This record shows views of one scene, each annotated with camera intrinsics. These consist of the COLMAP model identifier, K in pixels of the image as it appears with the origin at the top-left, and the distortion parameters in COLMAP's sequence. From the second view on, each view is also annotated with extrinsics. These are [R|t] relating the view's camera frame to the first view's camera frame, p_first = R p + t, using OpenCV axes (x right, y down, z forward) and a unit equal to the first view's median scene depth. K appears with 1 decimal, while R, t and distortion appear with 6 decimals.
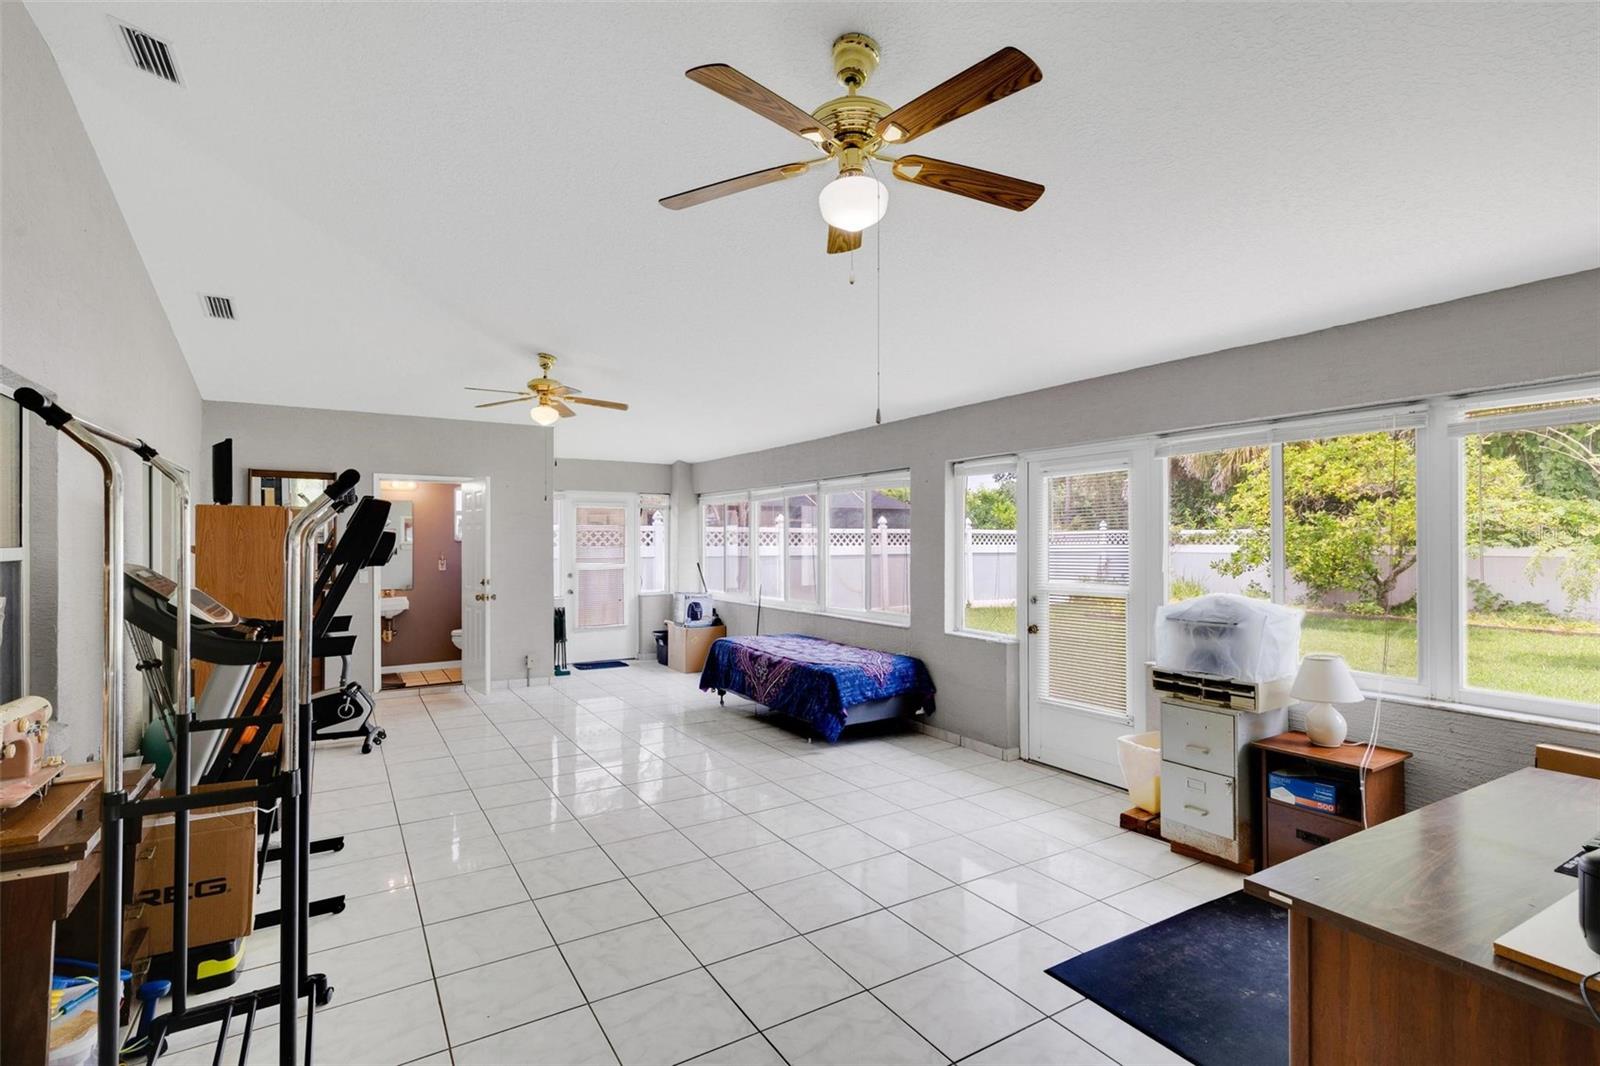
lens RADIAL K [[731.3, 0, 787.8], [0, 731.3, 544.2], [0, 0, 1]] dist [0.005128, 0.000410]
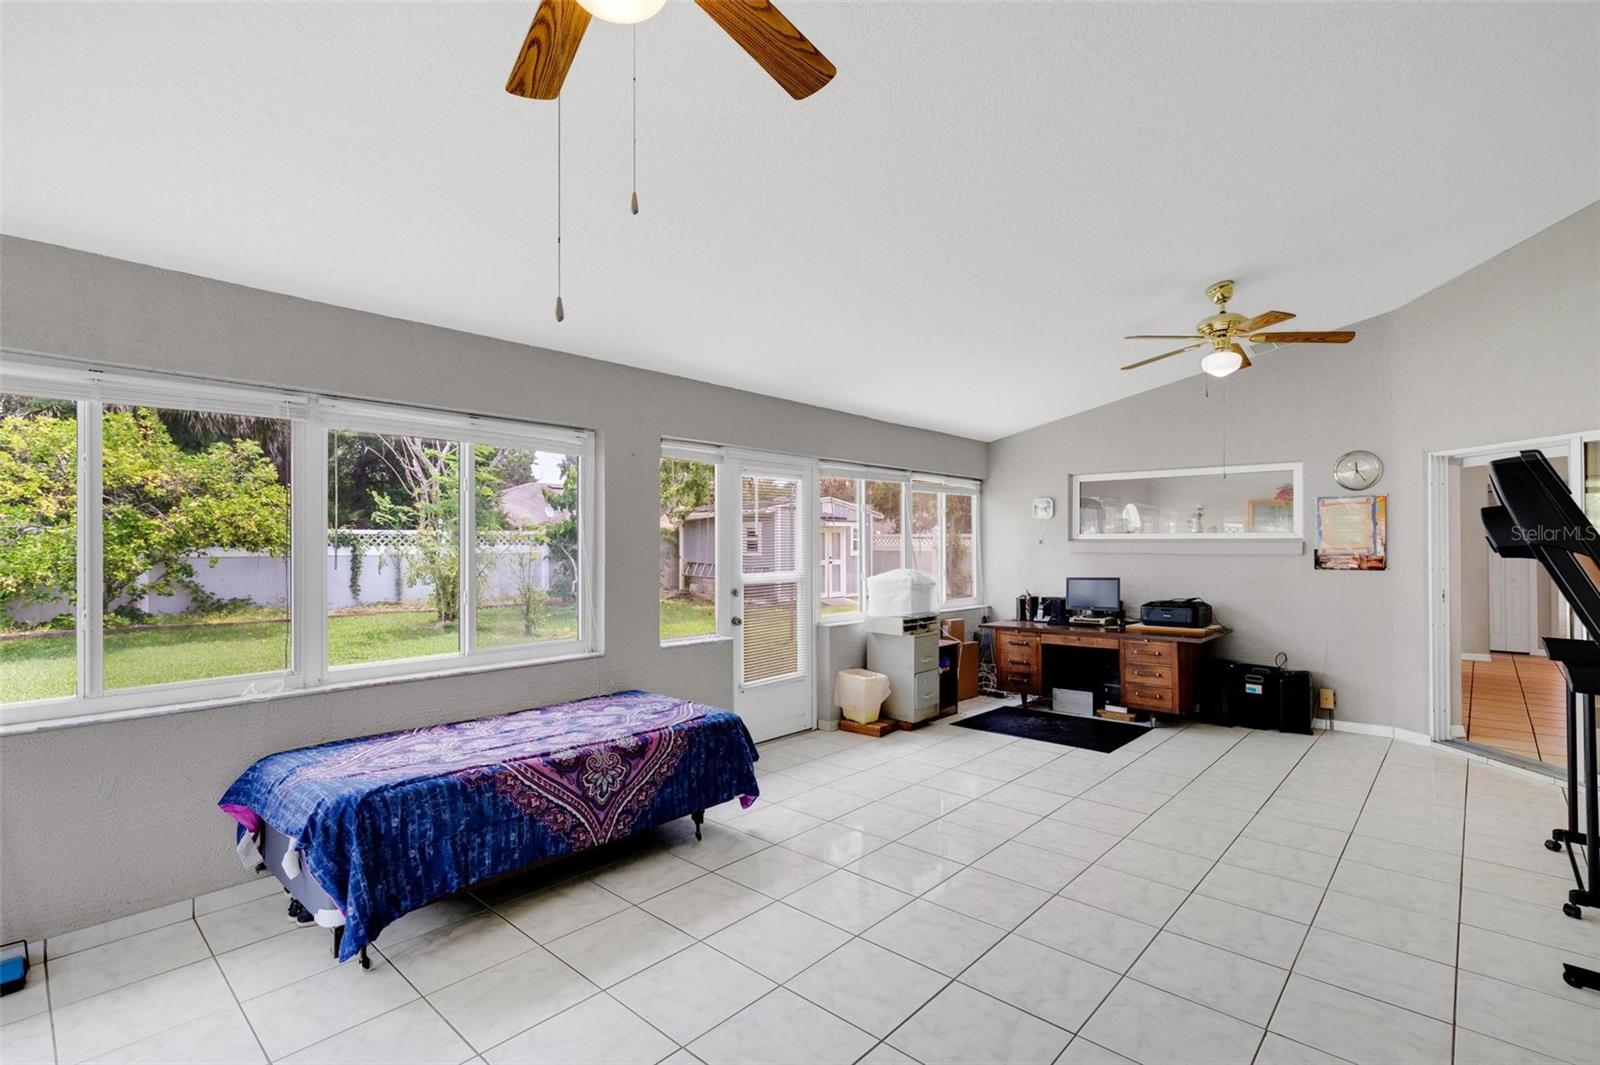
lens RADIAL K [[731.3, 0, 801.2], [0, 731.3, 539.0], [0, 0, 1]] dist [0.005128, 0.000410]
pose [[-0.271346, 0.011570, 0.962412, -0.948750], [0.005362, 0.999930, -0.010509, 0.017117], [-0.962467, 0.002309, -0.271389, 1.664310]]
